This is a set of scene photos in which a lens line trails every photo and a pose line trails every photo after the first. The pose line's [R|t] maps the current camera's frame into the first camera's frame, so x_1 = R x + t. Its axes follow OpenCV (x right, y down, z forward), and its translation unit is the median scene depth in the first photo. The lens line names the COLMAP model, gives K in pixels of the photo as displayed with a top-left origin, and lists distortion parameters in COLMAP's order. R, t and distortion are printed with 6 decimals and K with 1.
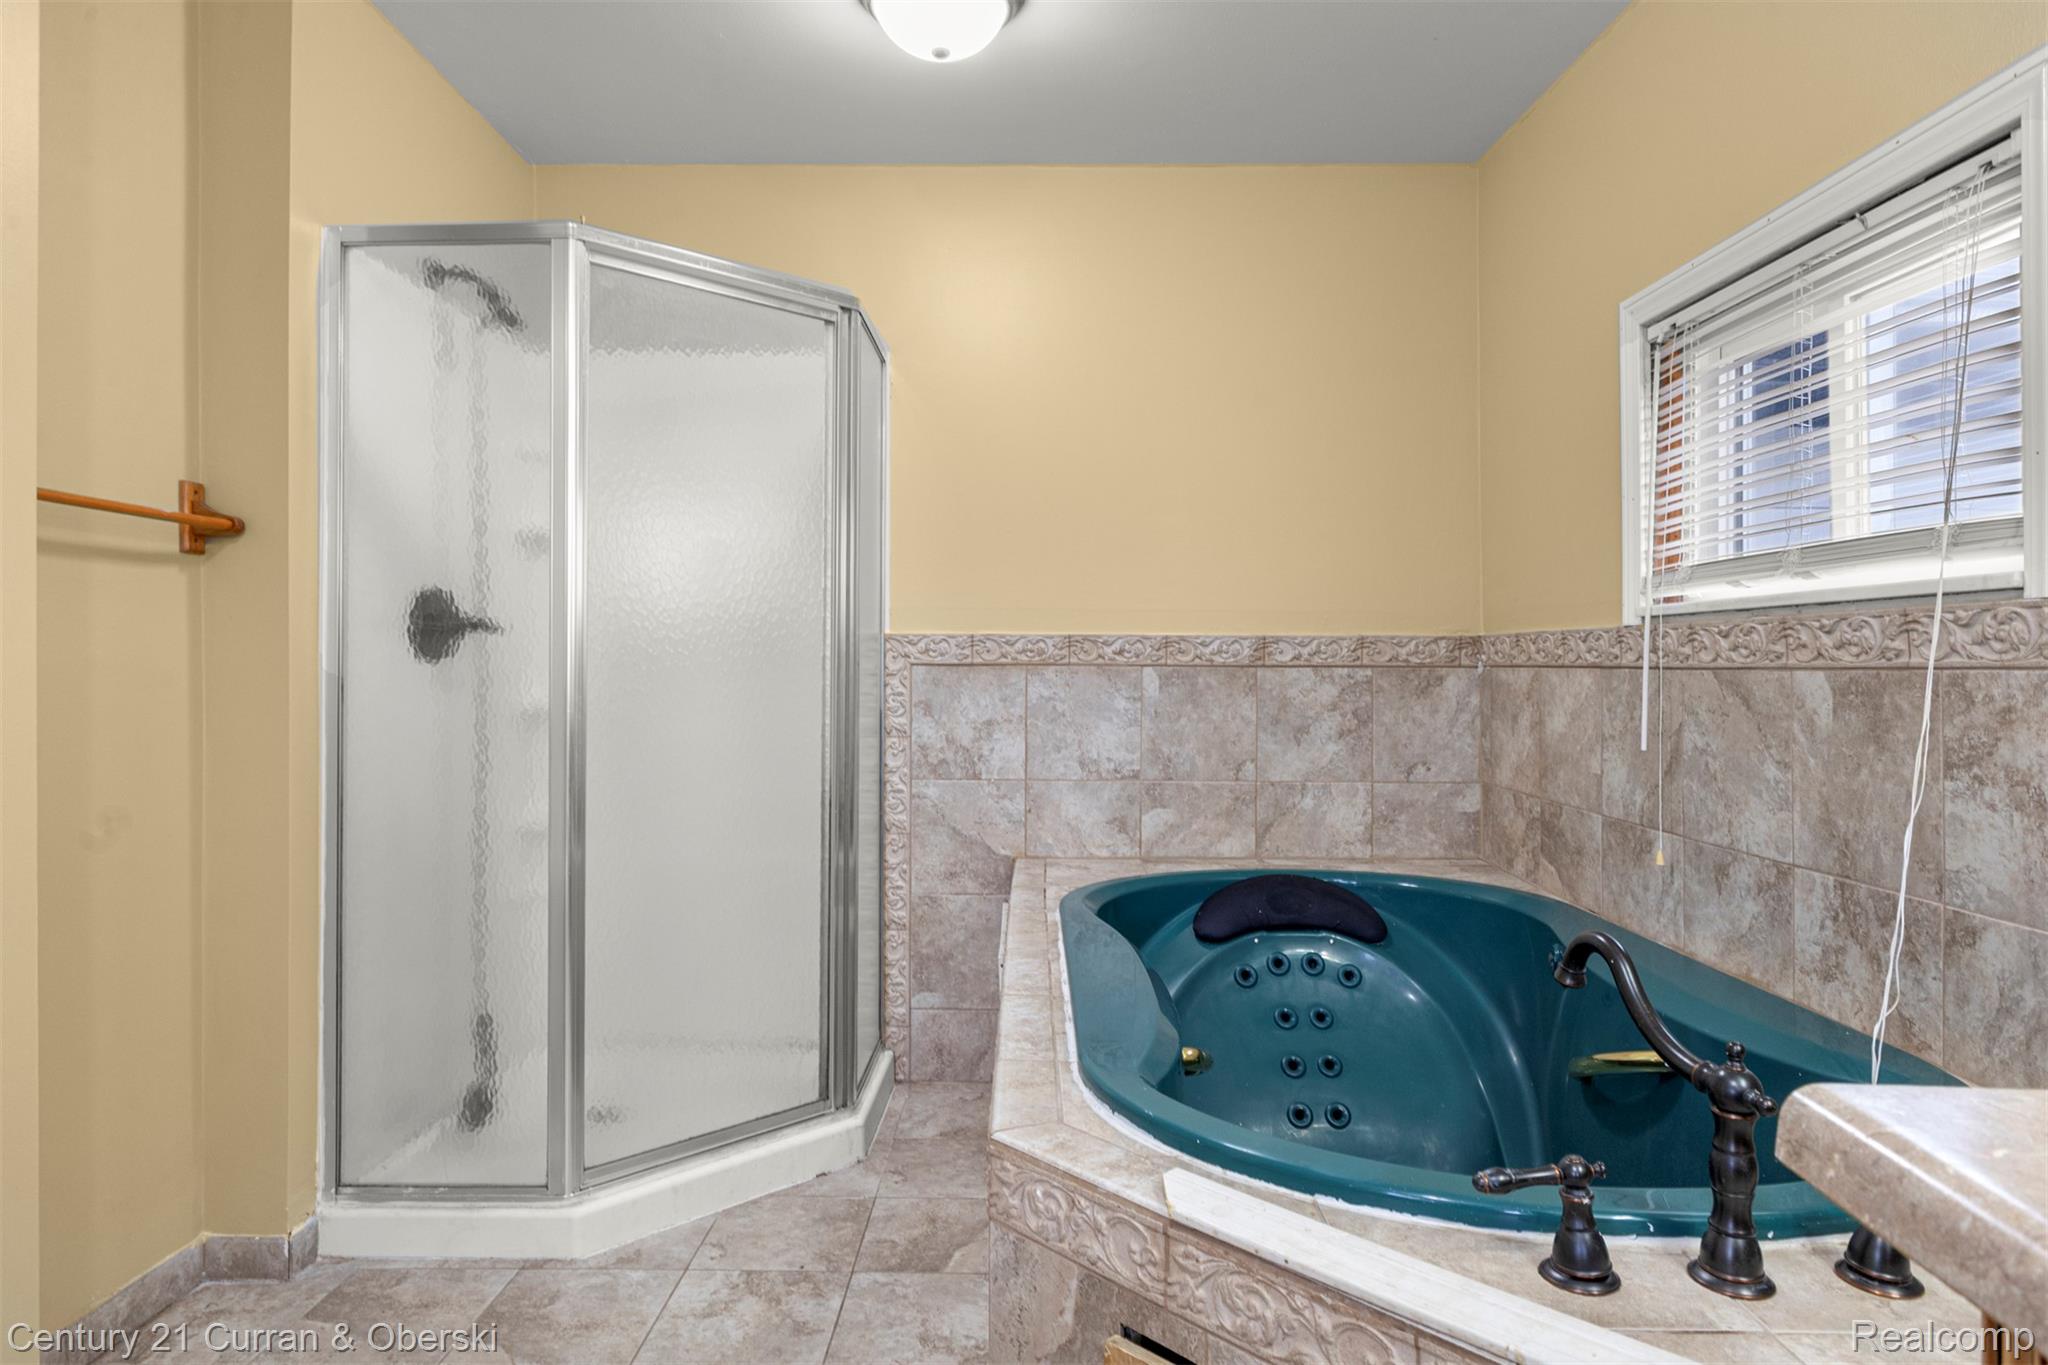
lens RADIAL K [[1233.9, 0, 1019.3], [0, 1233.9, 676.9], [0, 0, 1]] dist [0.003149, -0.000261]
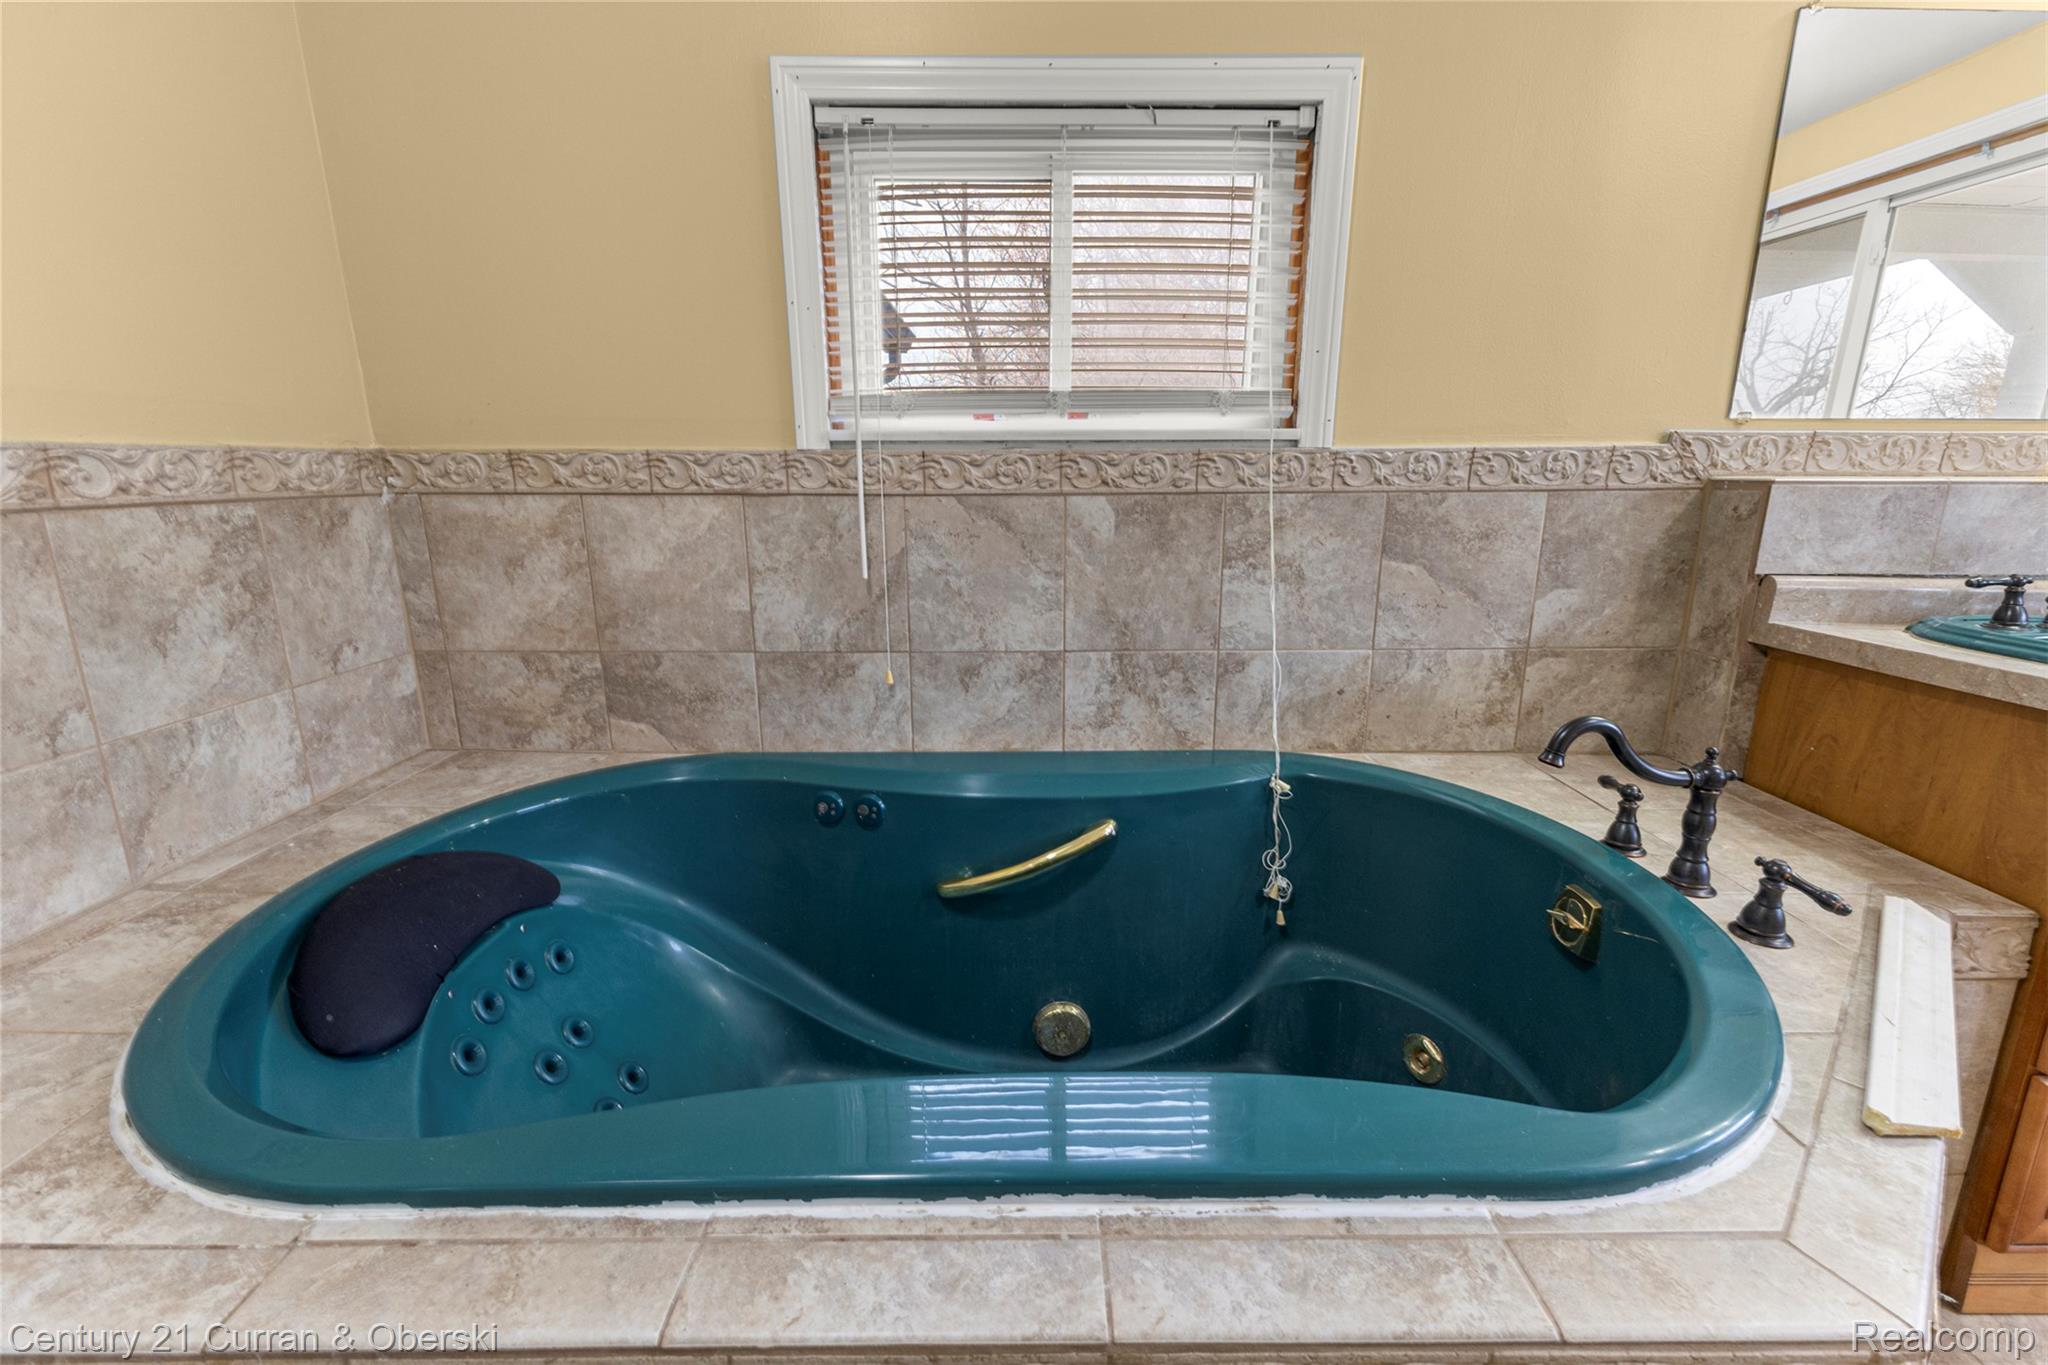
lens RADIAL K [[885.6, 0, 1021.5], [0, 885.6, 676.2], [0, 0, 1]] dist [0.017965, -0.004175]
pose [[-0.022344, -0.236110, 0.971469, -0.226611], [0.011300, 0.971590, 0.236399, -0.033485], [-0.999686, 0.016260, -0.019041, 0.894031]]
